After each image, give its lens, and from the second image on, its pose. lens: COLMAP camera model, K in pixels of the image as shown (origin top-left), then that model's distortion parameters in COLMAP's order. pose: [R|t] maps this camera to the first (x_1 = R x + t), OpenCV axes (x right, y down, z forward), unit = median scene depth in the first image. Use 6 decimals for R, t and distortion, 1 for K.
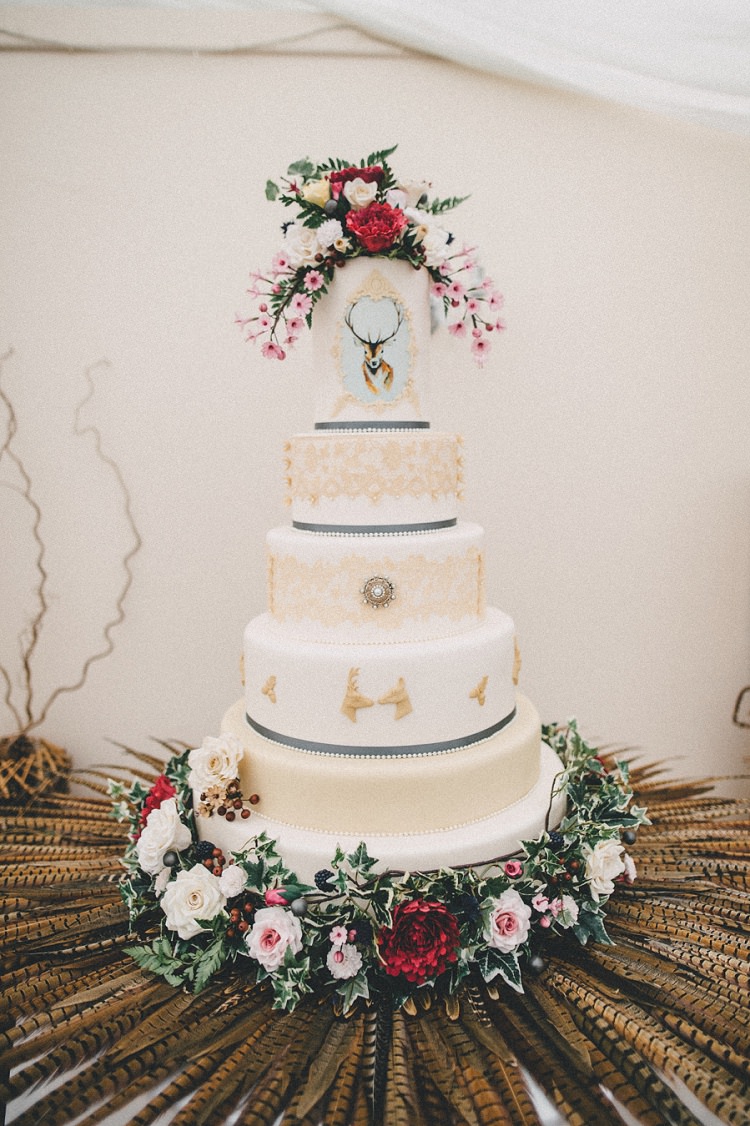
lens RADIAL K [[795.6, 0, 367.2], [0, 795.6, 486.8], [0, 0, 1]] dist [-0.034200, 0.003374]
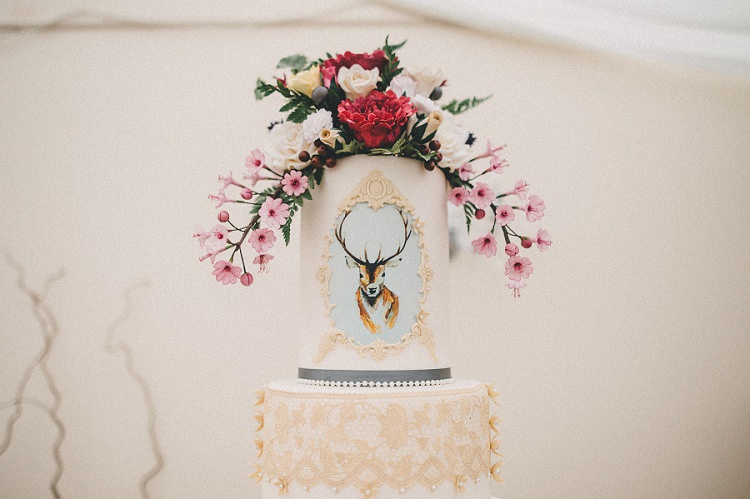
lens RADIAL K [[529.9, 0, 375.0], [0, 529.9, 249.5], [0, 0, 1]] dist [-0.034200, 0.003374]
pose [[0.997920, -0.002861, -0.064408, 0.042195], [-0.010798, 0.977486, -0.210723, -0.087318], [0.063561, 0.210980, 0.975422, 0.503367]]
